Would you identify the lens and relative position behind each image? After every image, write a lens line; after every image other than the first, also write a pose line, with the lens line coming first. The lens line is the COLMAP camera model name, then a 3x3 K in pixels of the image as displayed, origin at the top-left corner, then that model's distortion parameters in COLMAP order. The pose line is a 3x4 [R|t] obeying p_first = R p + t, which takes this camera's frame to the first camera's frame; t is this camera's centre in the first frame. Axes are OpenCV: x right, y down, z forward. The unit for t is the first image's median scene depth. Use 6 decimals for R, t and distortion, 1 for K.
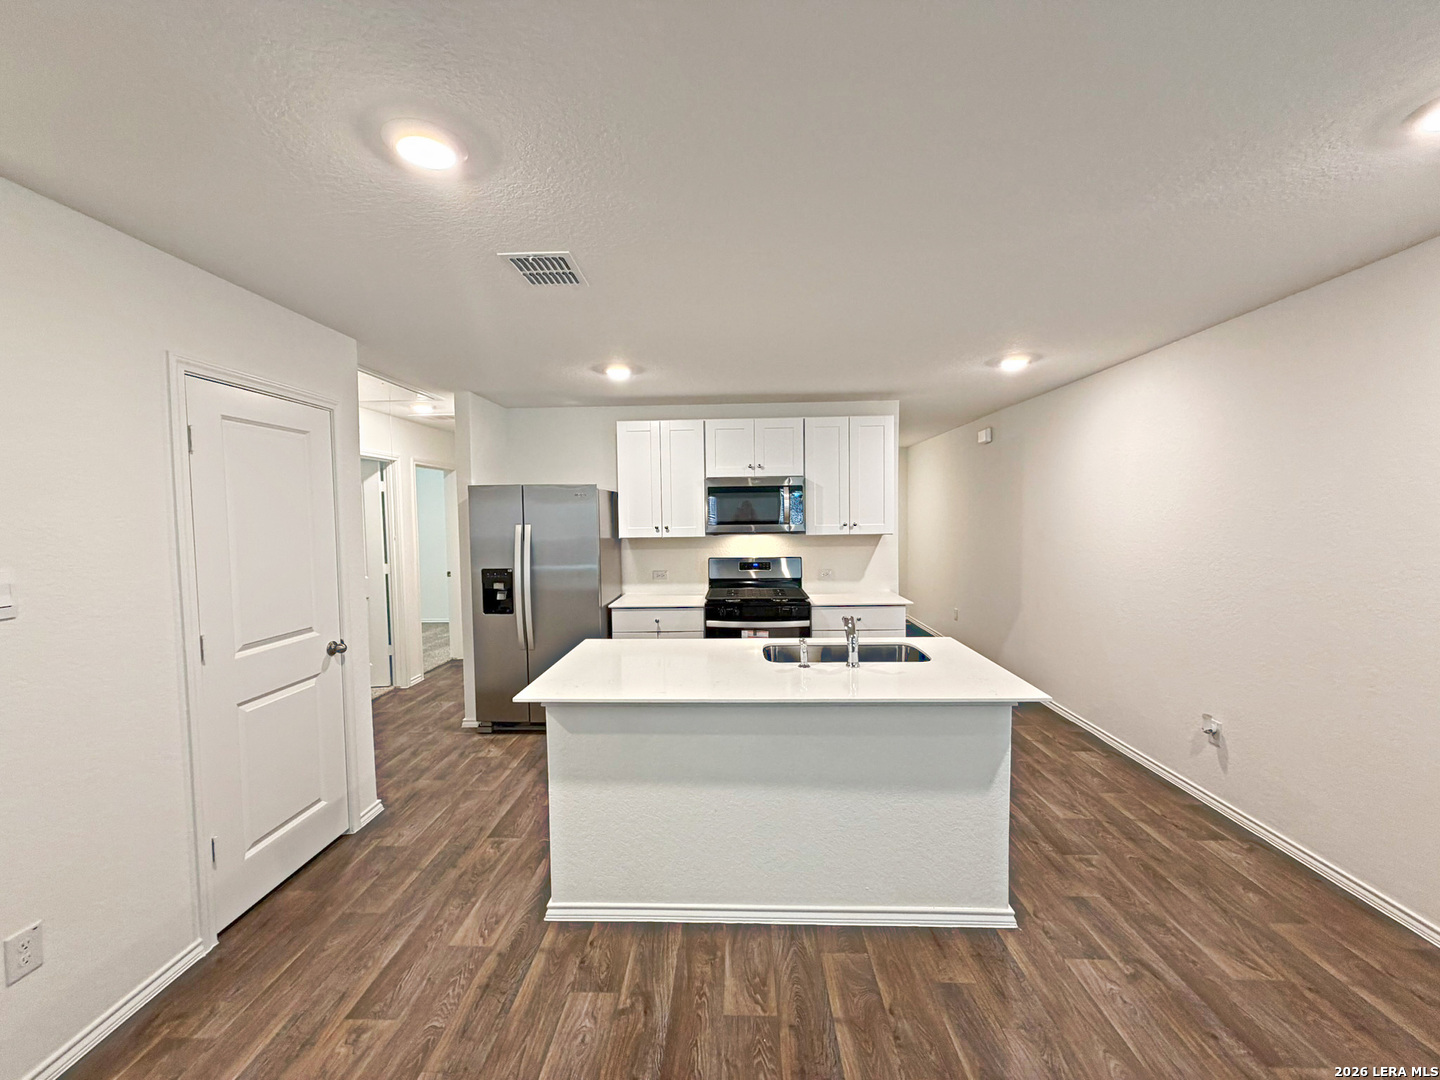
lens RADIAL K [[577.7, 0, 715.8], [0, 577.7, 544.2], [0, 0, 1]] dist [-0.003952, 0.000287]
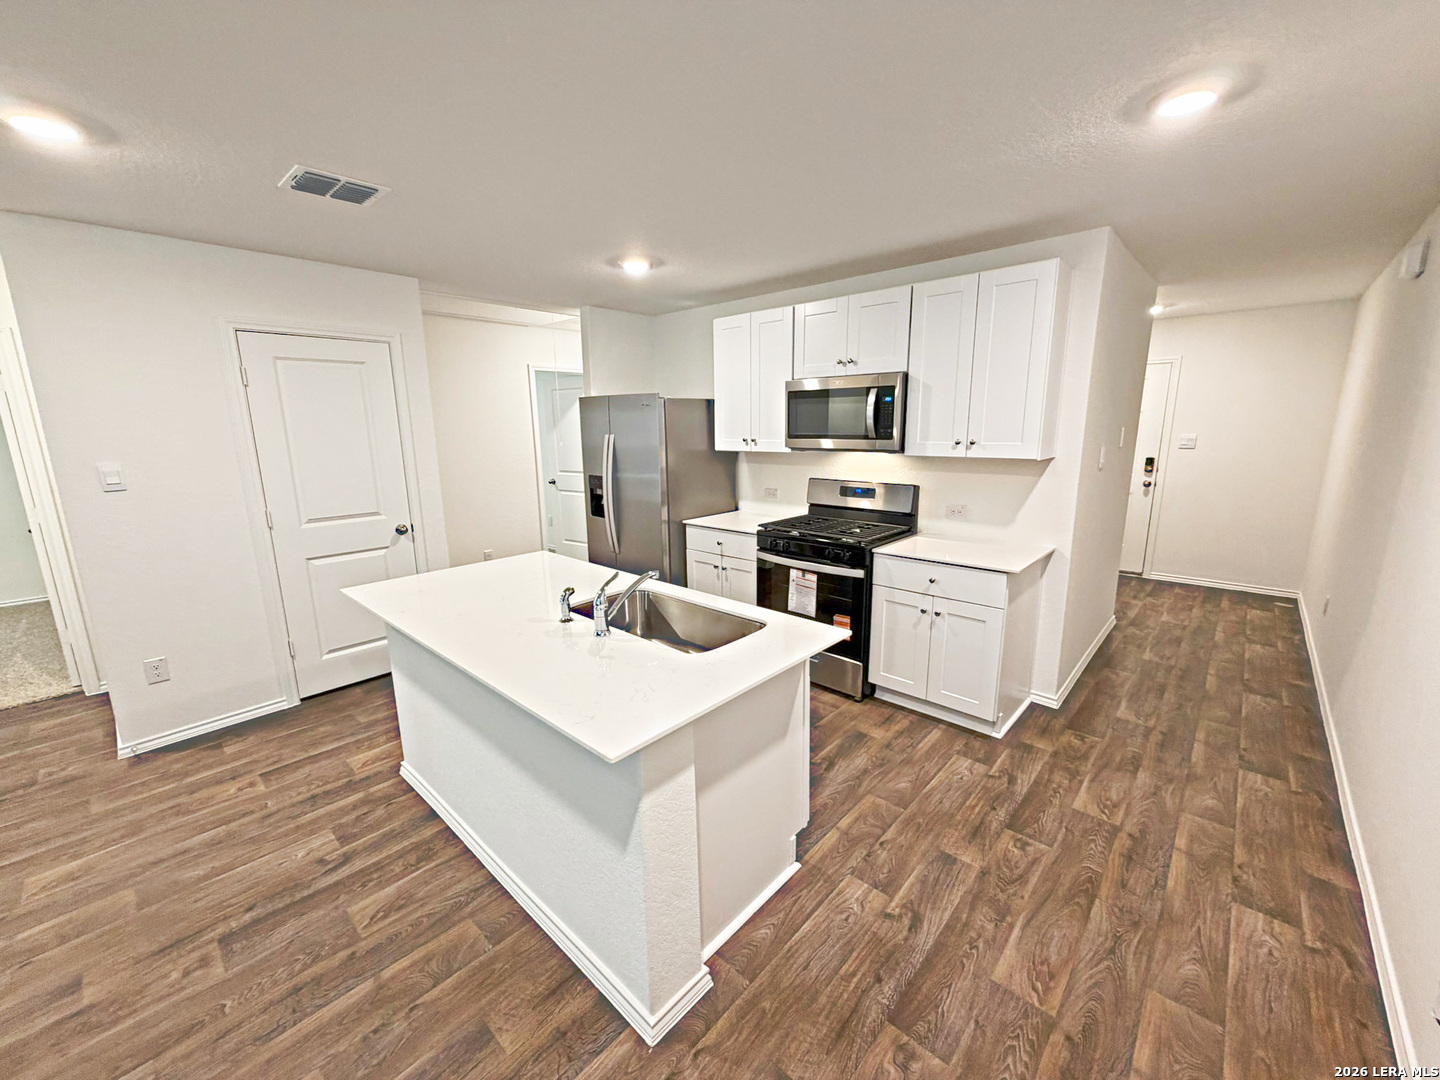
lens RADIAL K [[577.7, 0, 715.8], [0, 577.7, 544.2], [0, 0, 1]] dist [-0.003952, 0.000287]
pose [[0.760543, 0.138229, -0.634402, 0.638654], [-0.031988, 0.983866, 0.176025, -0.037113], [0.648499, -0.113582, 0.752694, 0.405532]]
